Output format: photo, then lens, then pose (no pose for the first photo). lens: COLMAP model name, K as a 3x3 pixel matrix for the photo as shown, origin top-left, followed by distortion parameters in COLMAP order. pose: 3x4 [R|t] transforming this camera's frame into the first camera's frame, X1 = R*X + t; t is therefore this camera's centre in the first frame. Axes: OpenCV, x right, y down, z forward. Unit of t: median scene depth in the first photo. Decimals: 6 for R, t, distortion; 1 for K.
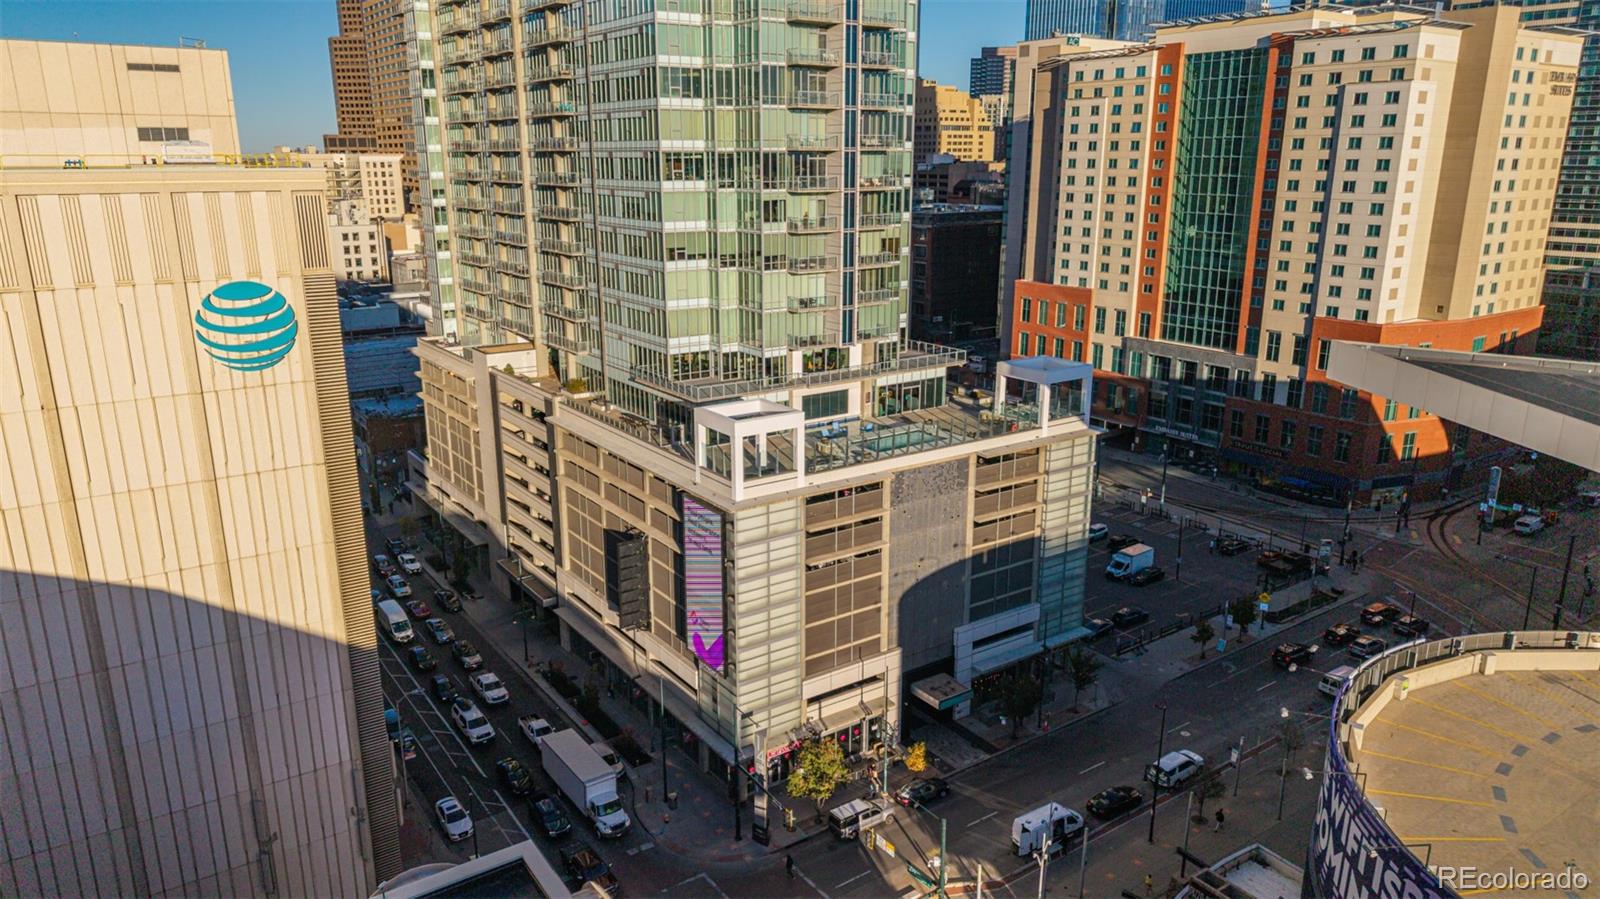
lens RADIAL K [[1069.3, 0, 800.0], [0, 1069.3, 449.5], [0, 0, 1]] dist [0.009690, -0.001611]
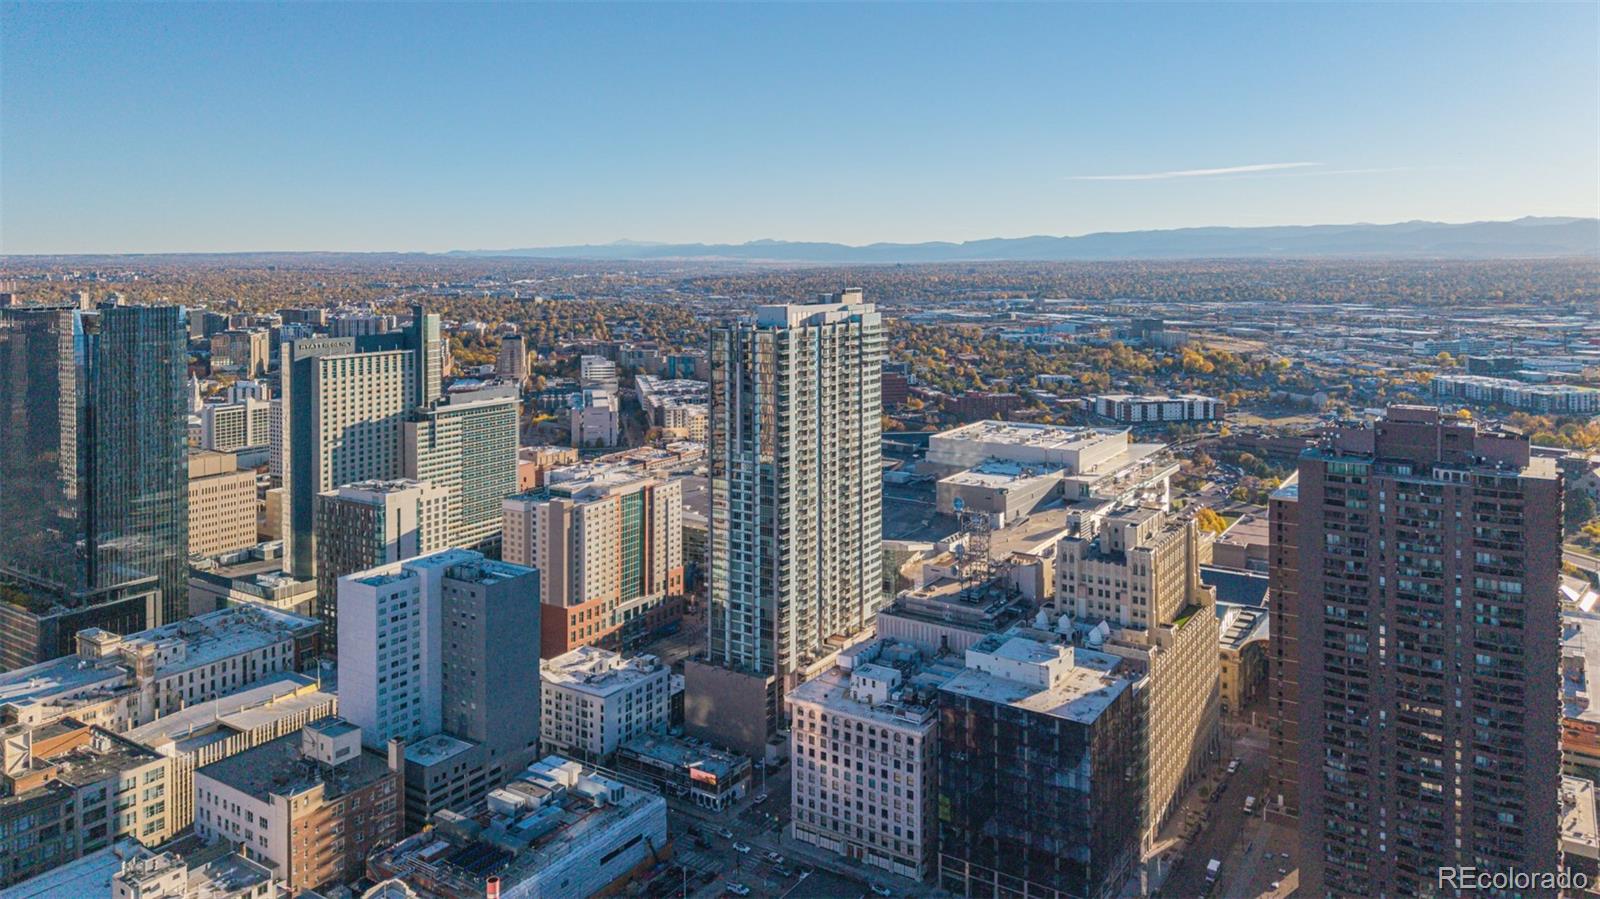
lens RADIAL K [[1069.3, 0, 800.0], [0, 1069.3, 449.5], [0, 0, 1]] dist [0.009690, -0.001611]
pose [[-0.346838, -0.137570, 0.927781, -3.312822], [0.280190, 0.928818, 0.242469, -1.494442], [-0.895096, 0.344052, -0.283604, 1.996456]]
